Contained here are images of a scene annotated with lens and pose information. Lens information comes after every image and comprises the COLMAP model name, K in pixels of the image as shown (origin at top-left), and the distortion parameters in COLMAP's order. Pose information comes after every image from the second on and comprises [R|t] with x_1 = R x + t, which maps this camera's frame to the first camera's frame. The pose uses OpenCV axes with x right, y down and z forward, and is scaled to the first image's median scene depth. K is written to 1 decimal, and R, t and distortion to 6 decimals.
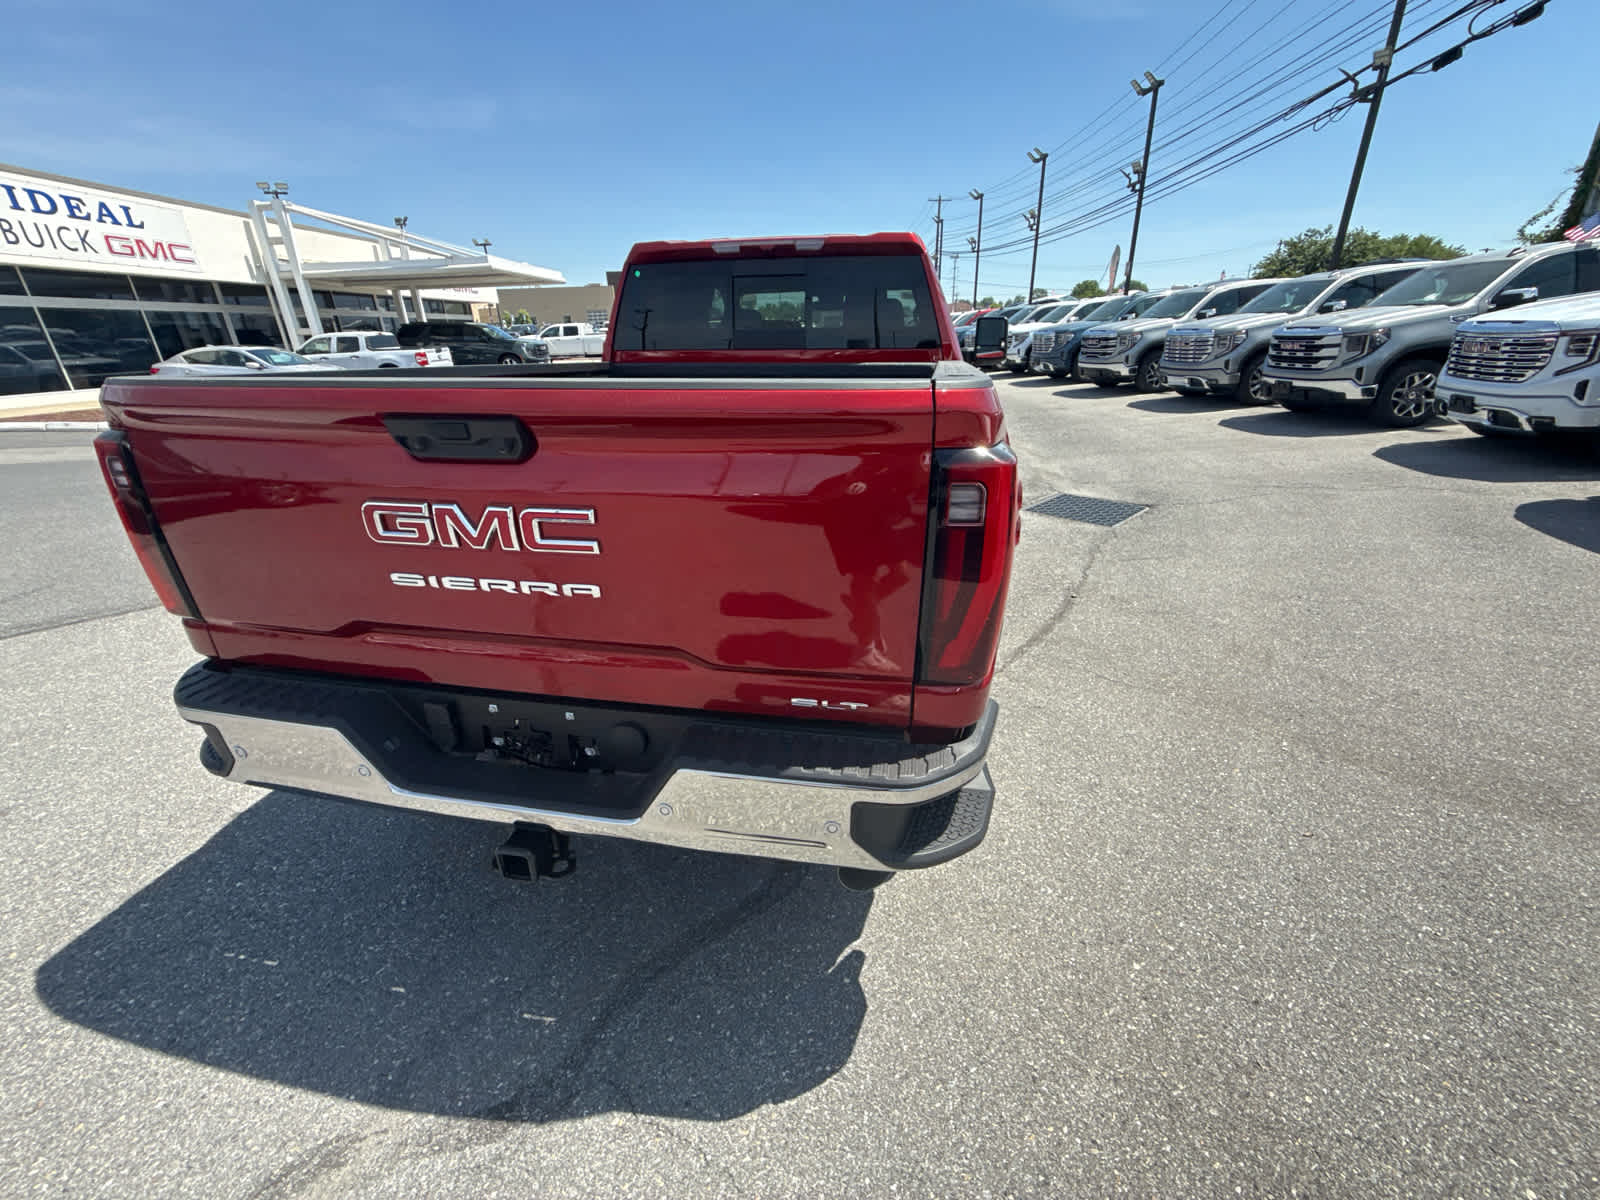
lens RADIAL K [[635.5, 0, 802.8], [0, 635.5, 599.2], [0, 0, 1]] dist [-0.000444, 0.000193]
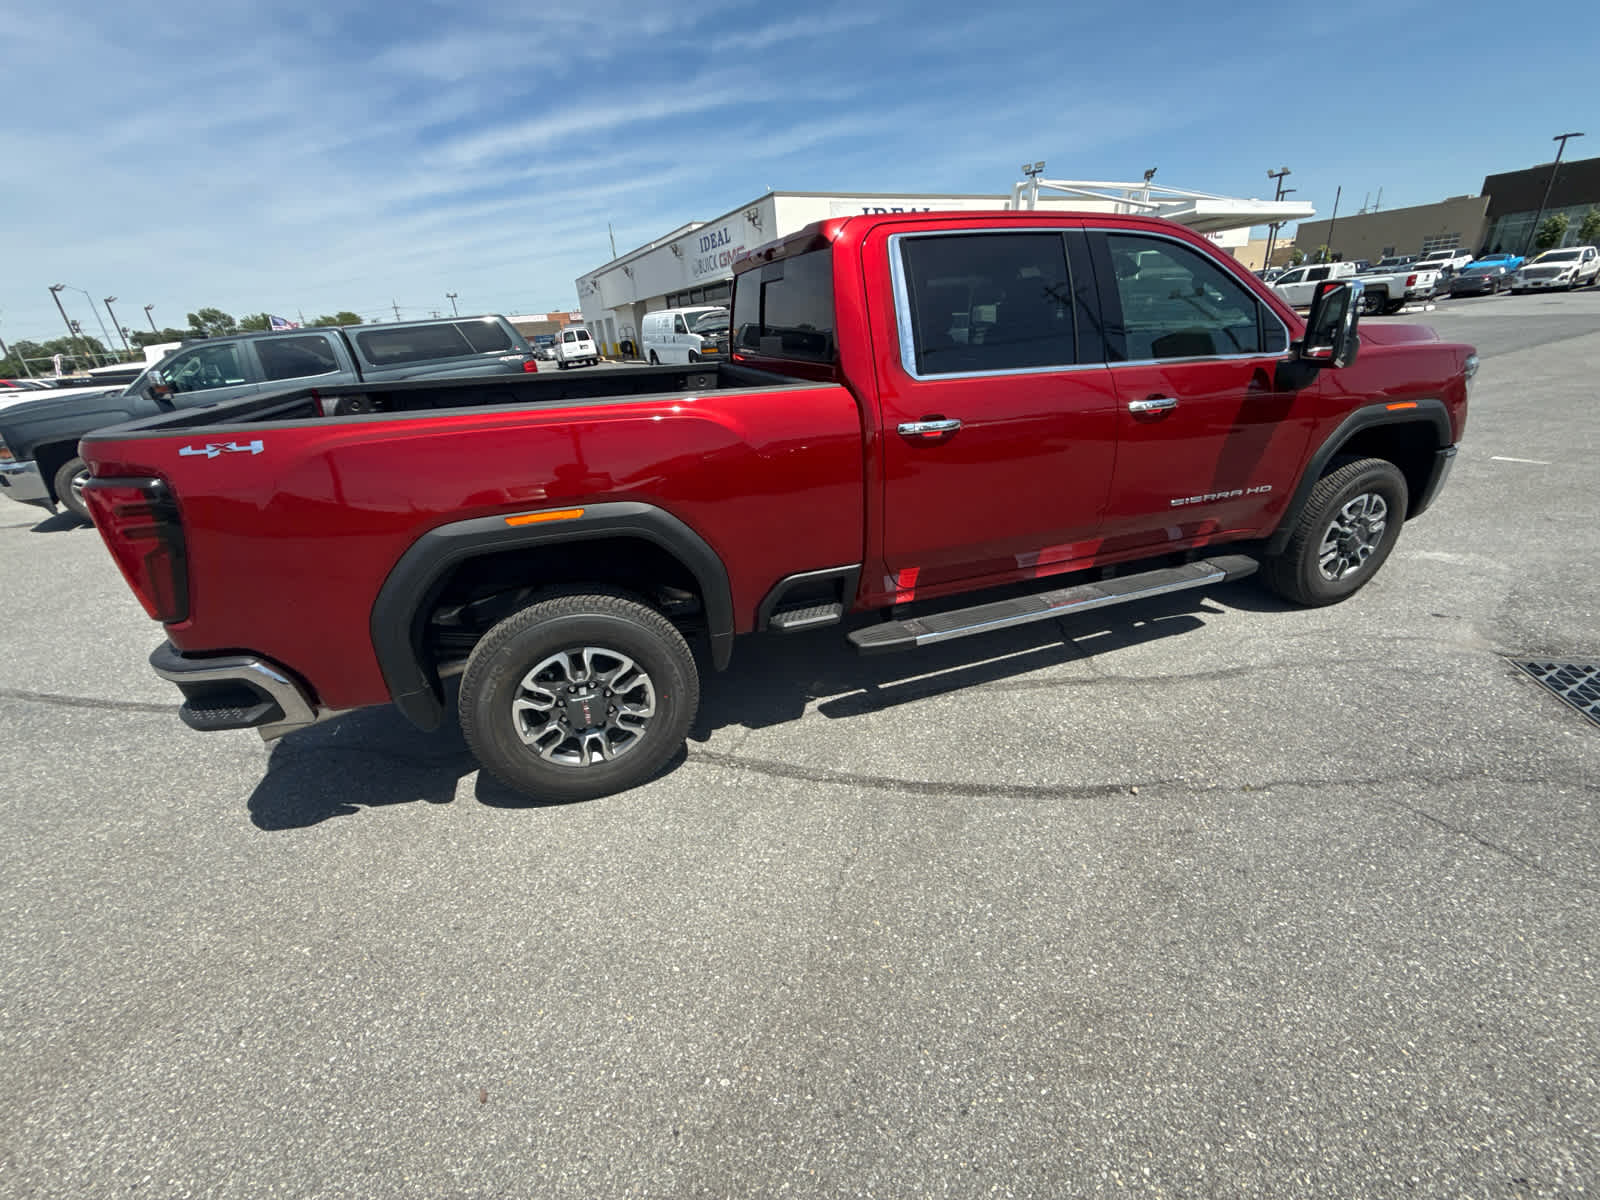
lens RADIAL K [[635.5, 0, 800.8], [0, 635.5, 598.9], [0, 0, 1]] dist [-0.000444, 0.000193]
pose [[0.504501, 0.334854, -0.795834, 0.492883], [-0.279447, 0.935446, 0.216448, -0.152215], [0.816938, 0.113195, 0.565508, 0.295687]]
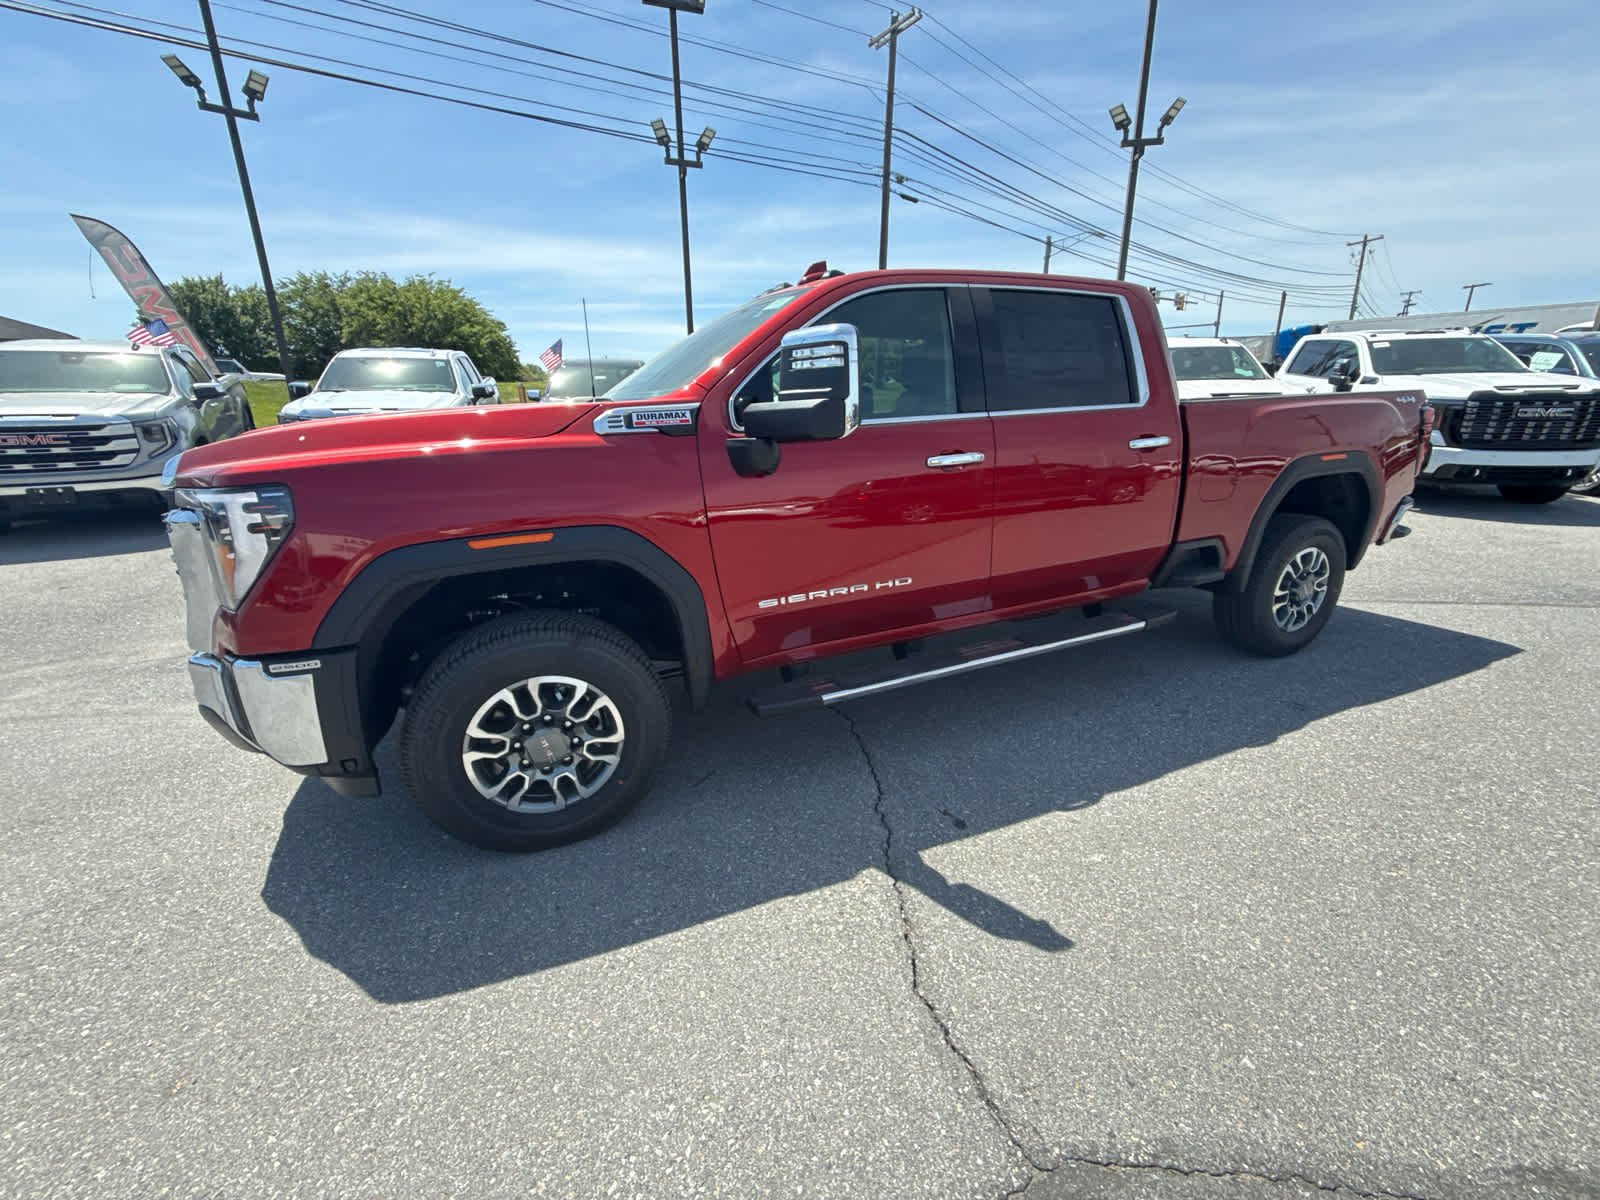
lens RADIAL K [[635.5, 0, 796.4], [0, 635.5, 594.7], [0, 0, 1]] dist [-0.000444, 0.000193]
pose [[-0.562885, -0.201271, 0.801655, -0.474662], [0.341504, 0.826606, 0.447323, -0.443485], [-0.752685, 0.525560, -0.396550, 1.148234]]
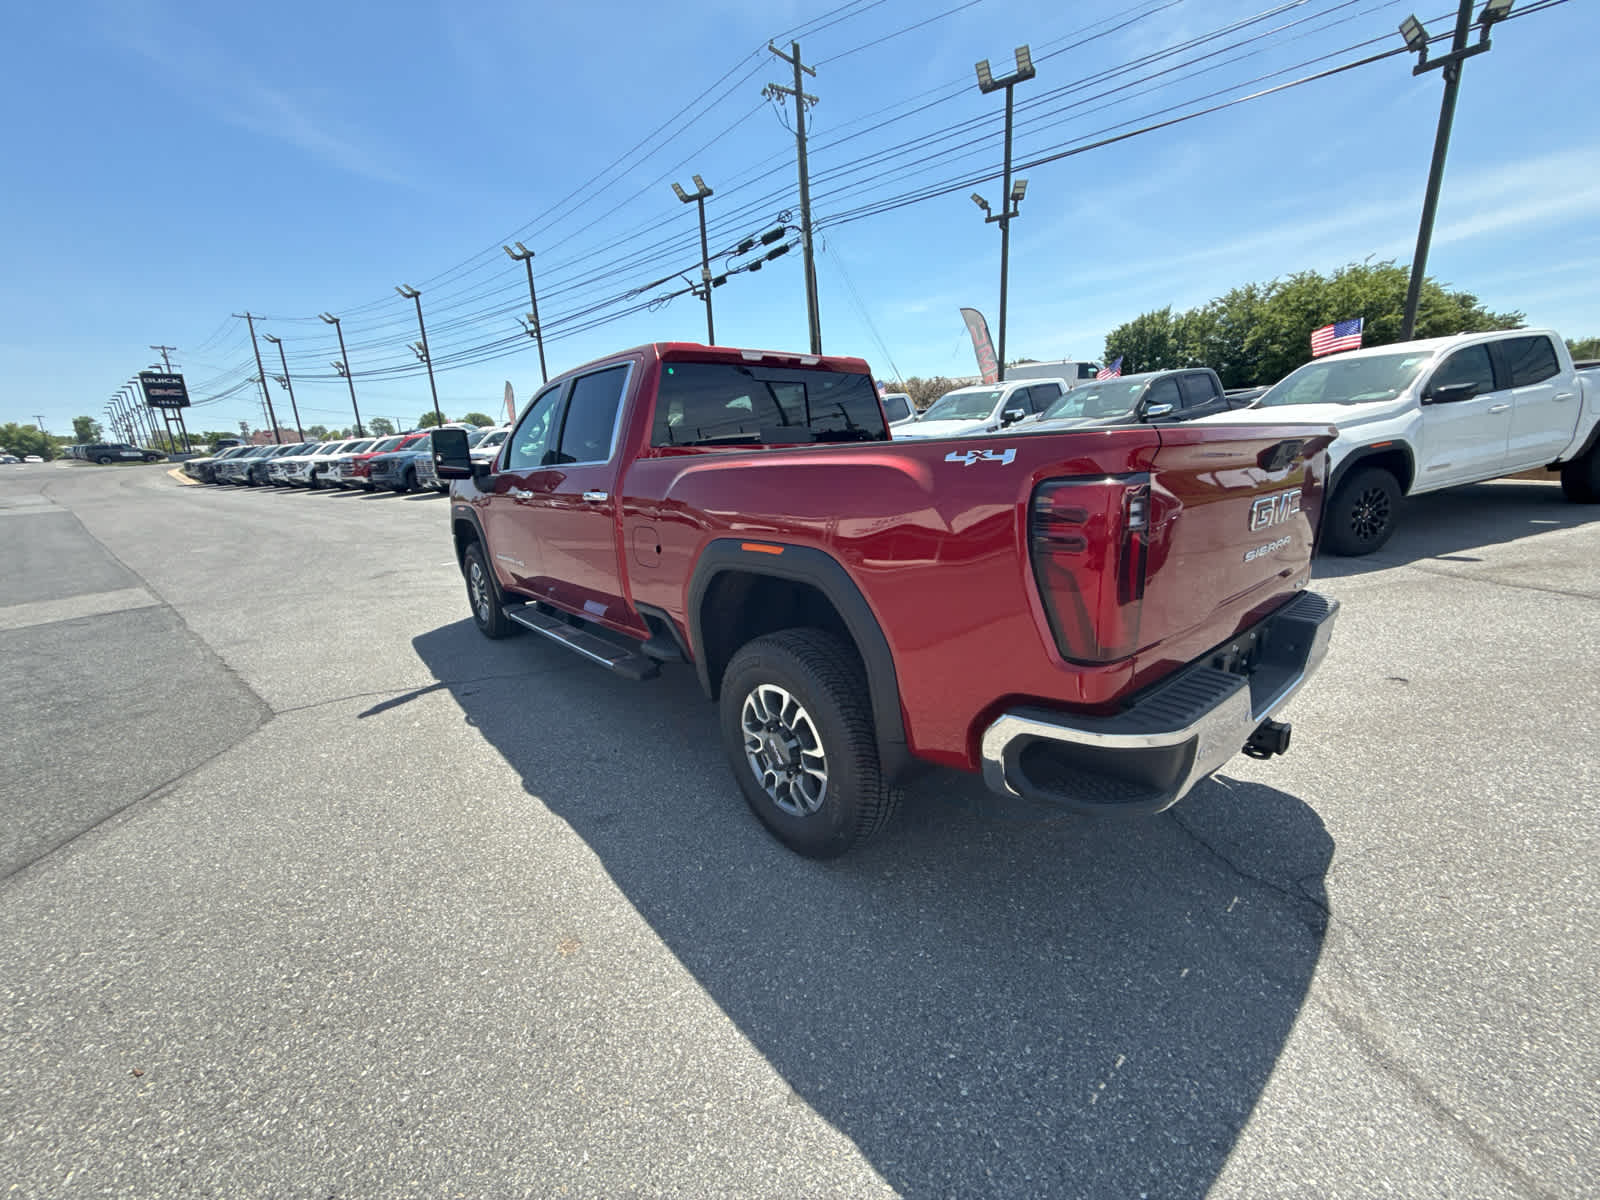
lens RADIAL K [[635.5, 0, 801.0], [0, 635.5, 597.7], [0, 0, 1]] dist [-0.000444, 0.000193]
pose [[0.624359, -0.189417, 0.757824, -0.530959], [0.323891, 0.945603, -0.030496, -0.051401], [-0.710824, 0.264493, 0.651746, 0.179396]]
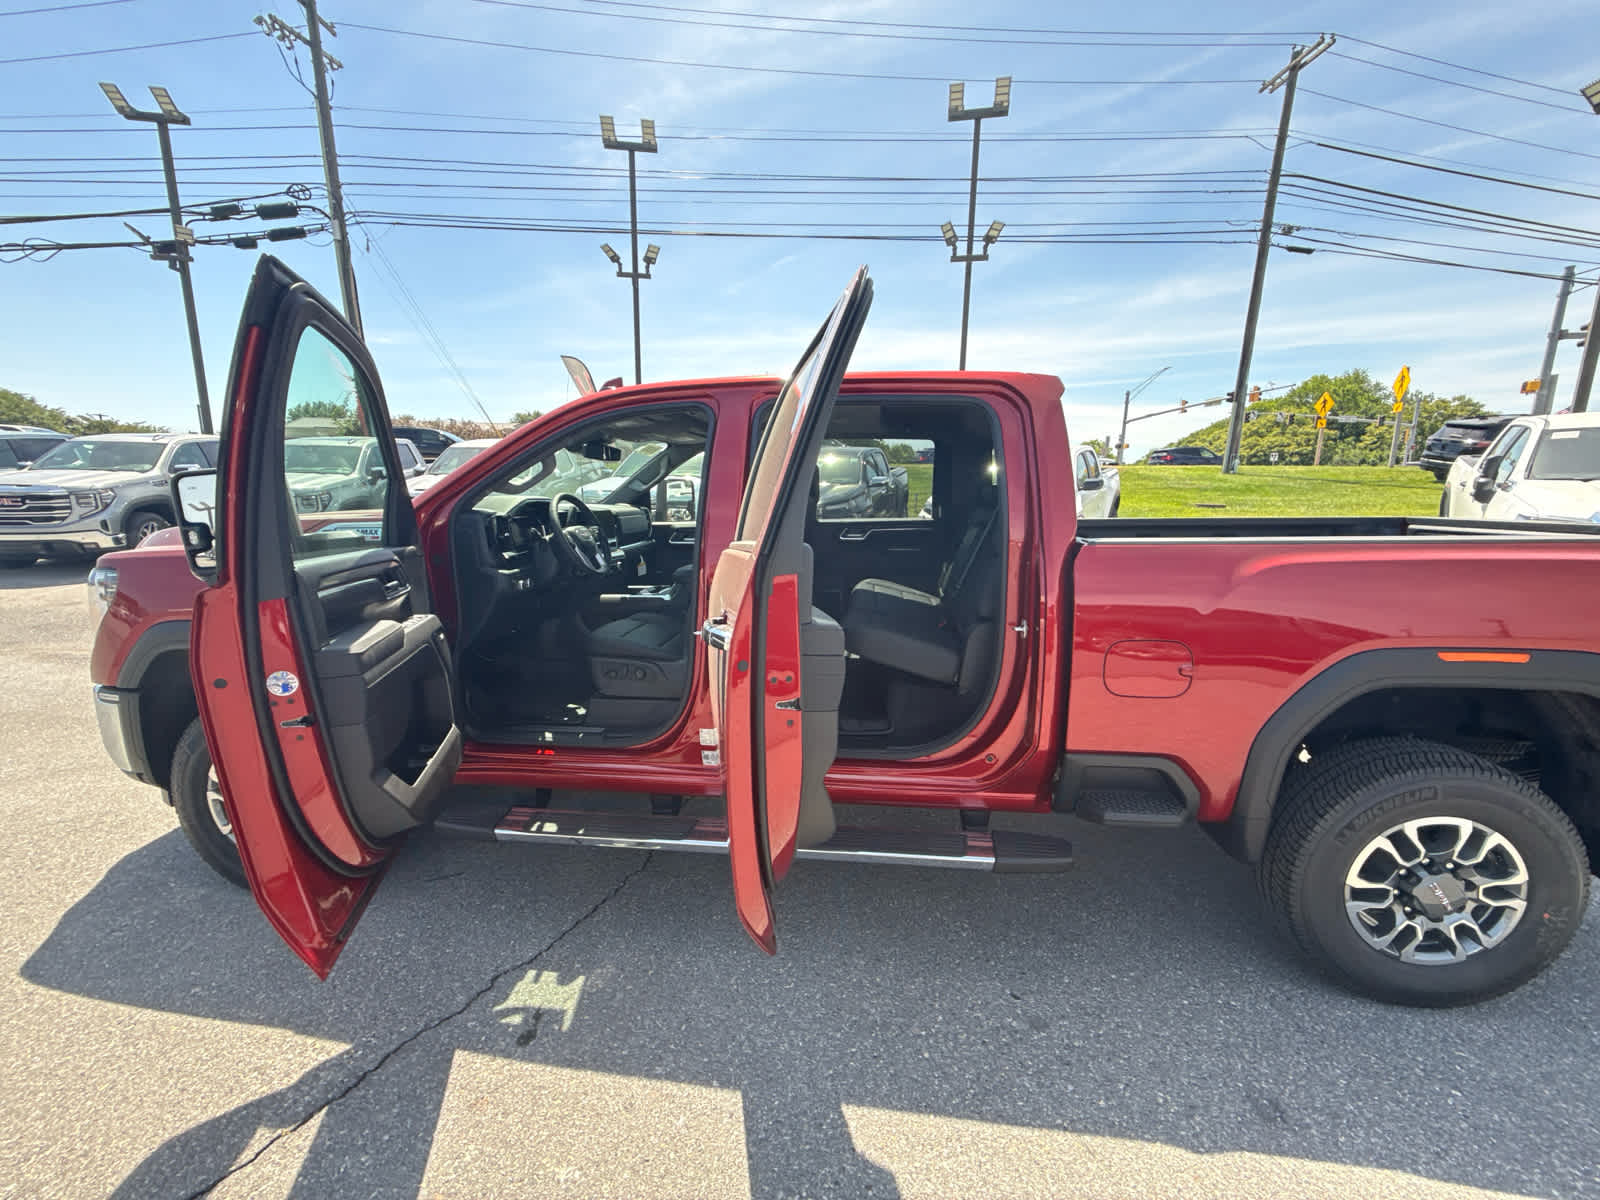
lens RADIAL K [[635.5, 0, 803.4], [0, 635.5, 596.4], [0, 0, 1]] dist [-0.000444, 0.000193]
pose [[-0.061170, -0.148766, 0.986979, -0.540861], [0.373181, 0.913708, 0.160851, -0.310279], [-0.925740, 0.378161, -0.000375, 0.752890]]
